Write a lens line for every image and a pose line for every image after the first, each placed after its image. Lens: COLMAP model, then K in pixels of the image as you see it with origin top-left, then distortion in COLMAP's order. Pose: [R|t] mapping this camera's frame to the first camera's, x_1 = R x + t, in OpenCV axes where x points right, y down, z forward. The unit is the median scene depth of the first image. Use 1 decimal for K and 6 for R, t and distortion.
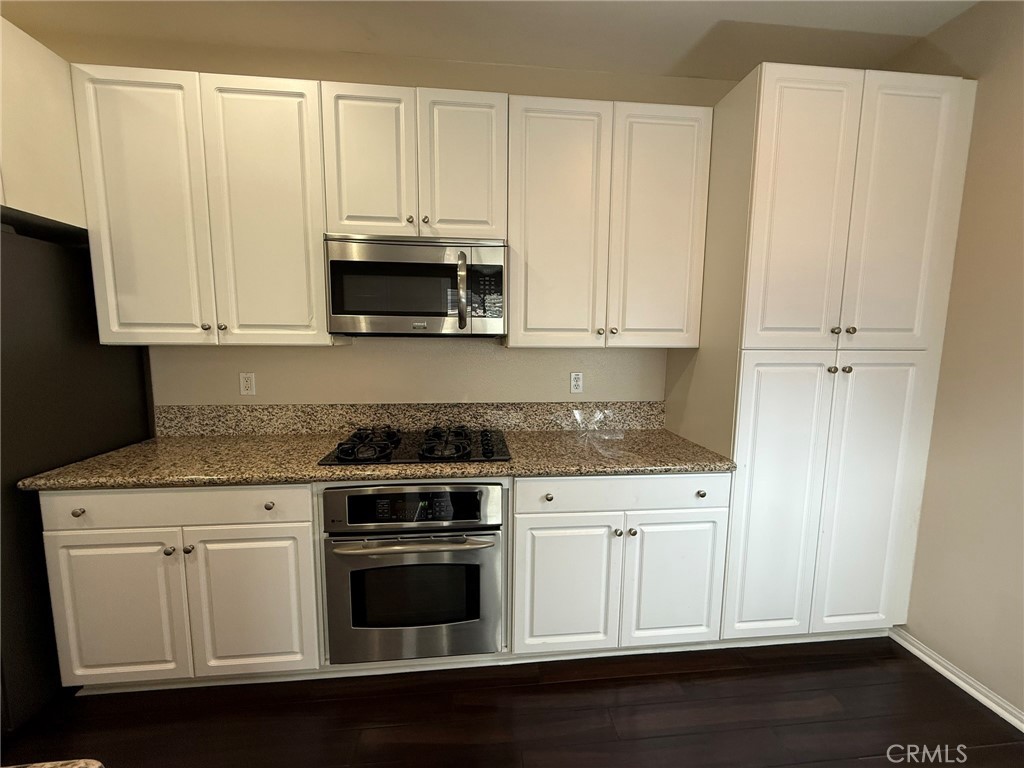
lens RADIAL K [[407.9, 0, 509.7], [0, 407.9, 384.9], [0, 0, 1]] dist [-0.000165, 0.000711]
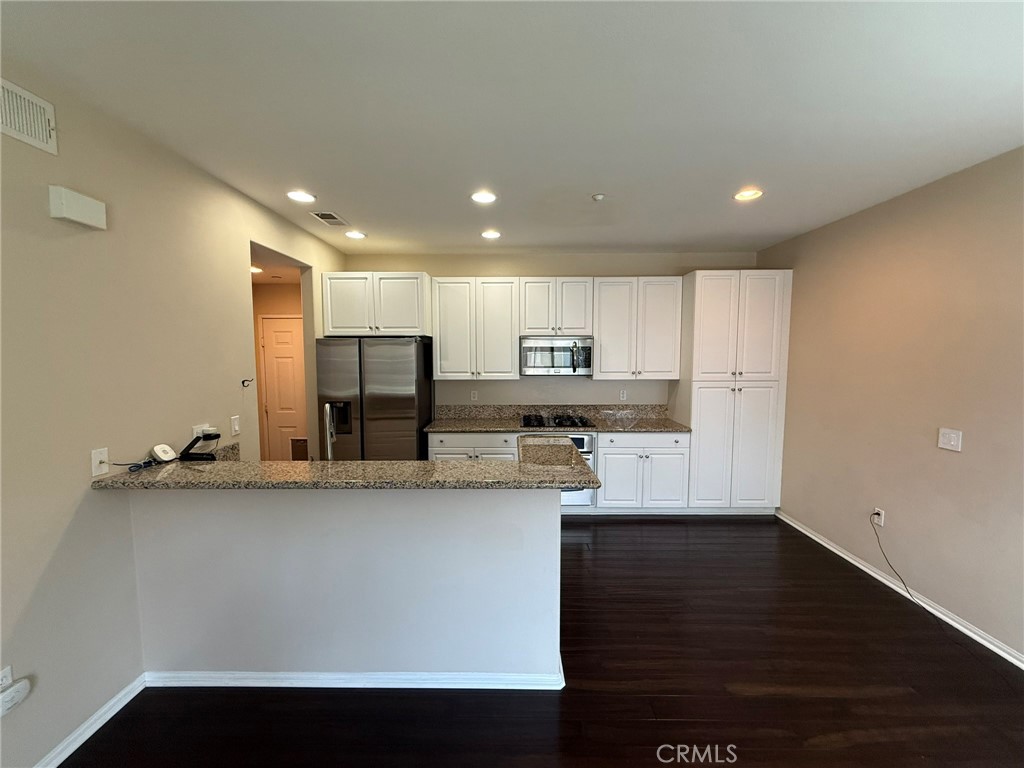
lens RADIAL K [[407.9, 0, 510.1], [0, 407.9, 385.1], [0, 0, 1]] dist [-0.000165, 0.000711]
pose [[0.994141, -0.001532, -0.108078, -0.242627], [-0.002201, 0.999405, -0.034420, 0.020672], [0.108067, 0.034456, 0.993546, -1.491101]]
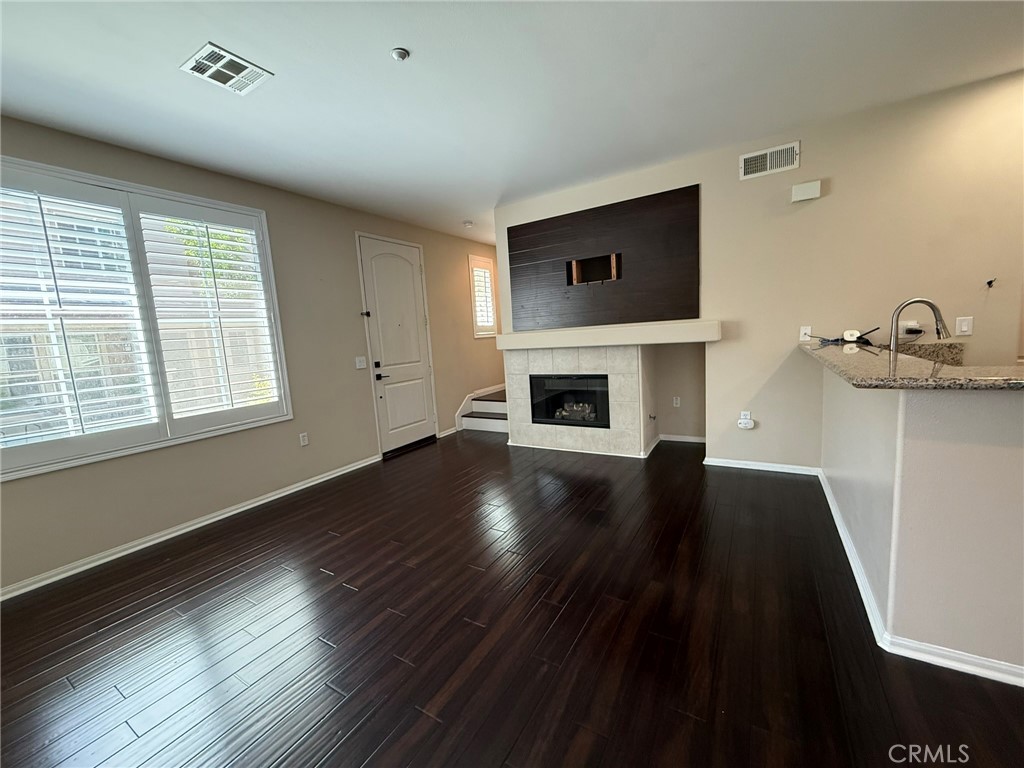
lens RADIAL K [[407.9, 0, 509.4], [0, 407.9, 383.4], [0, 0, 1]] dist [-0.000165, 0.000711]
pose [[-0.603332, 0.126901, -0.787329, 0.978685], [-0.032228, 0.982572, 0.183067, 0.111103], [0.796838, 0.135825, -0.588728, -0.470565]]
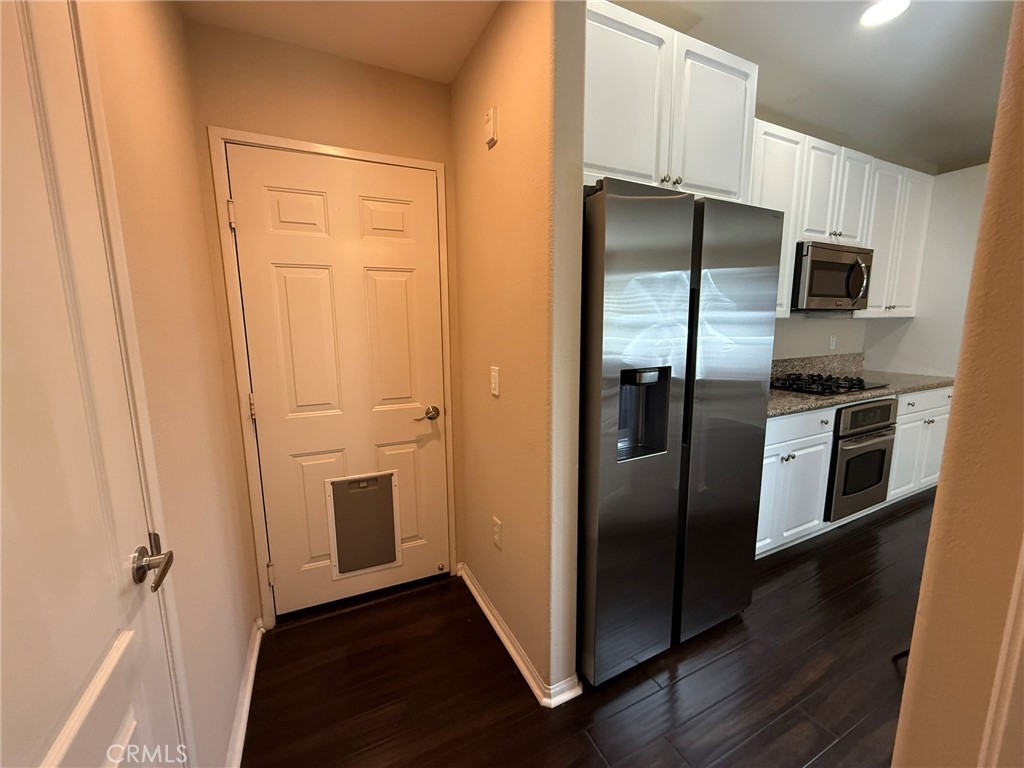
lens RADIAL K [[407.9, 0, 512.2], [0, 407.9, 385.6], [0, 0, 1]] dist [-0.000165, 0.000711]
pose [[0.936659, -0.071904, 0.342782, -1.967213], [0.057748, 0.997010, 0.051342, 0.011112], [-0.345449, -0.028295, 0.938011, -0.027328]]
